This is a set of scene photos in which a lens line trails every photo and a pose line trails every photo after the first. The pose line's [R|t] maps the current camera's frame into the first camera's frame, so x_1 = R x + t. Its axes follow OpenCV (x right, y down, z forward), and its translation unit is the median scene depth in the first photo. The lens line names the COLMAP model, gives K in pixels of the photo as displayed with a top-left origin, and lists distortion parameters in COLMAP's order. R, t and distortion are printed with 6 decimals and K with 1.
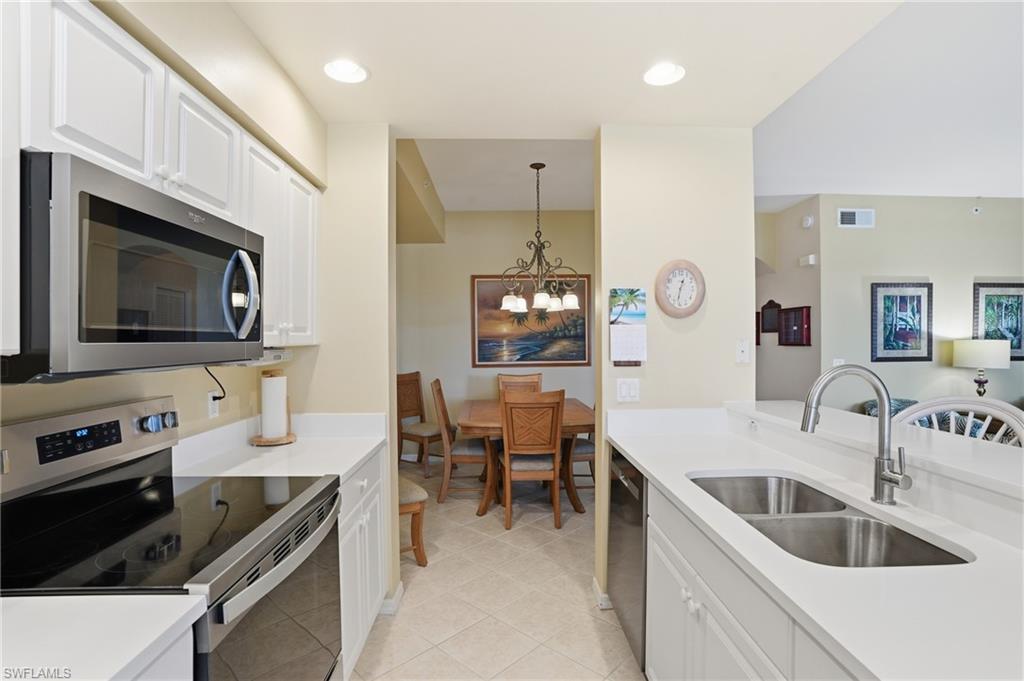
lens RADIAL K [[494.4, 0, 511.8], [0, 494.4, 344.7], [0, 0, 1]] dist [-0.064566, 0.025383]
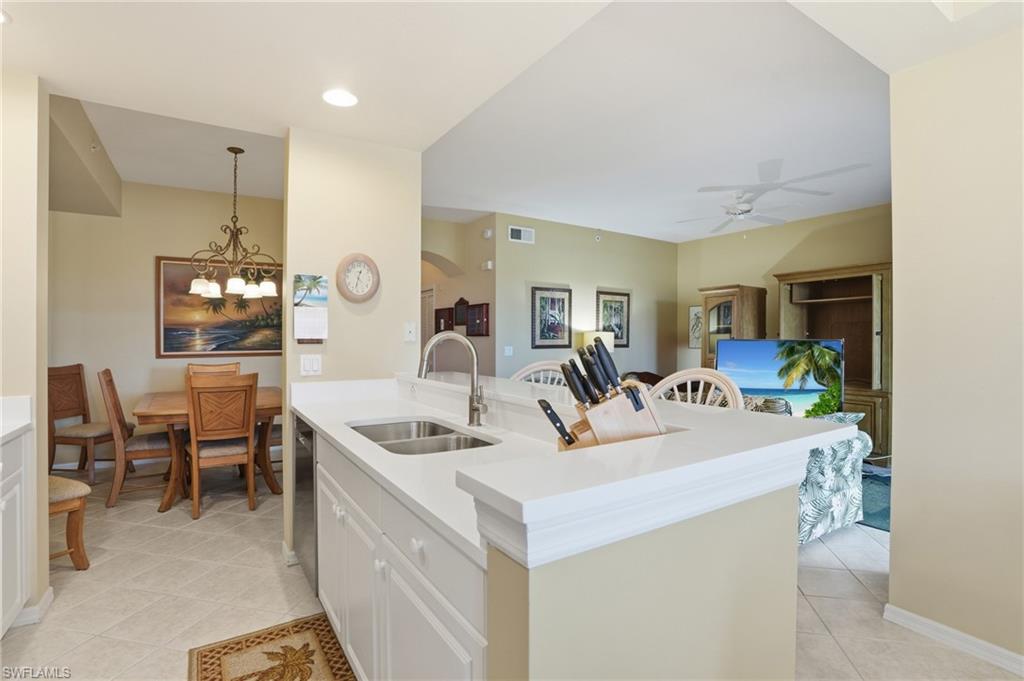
lens RADIAL K [[503.3, 0, 511.6], [0, 503.3, 337.6], [0, 0, 1]] dist [-0.062793, 0.026558]
pose [[0.860566, 0.006281, 0.509301, 0.029399], [0.000753, 0.999907, -0.013605, 0.027209], [-0.509339, 0.012092, 0.860481, -0.132240]]
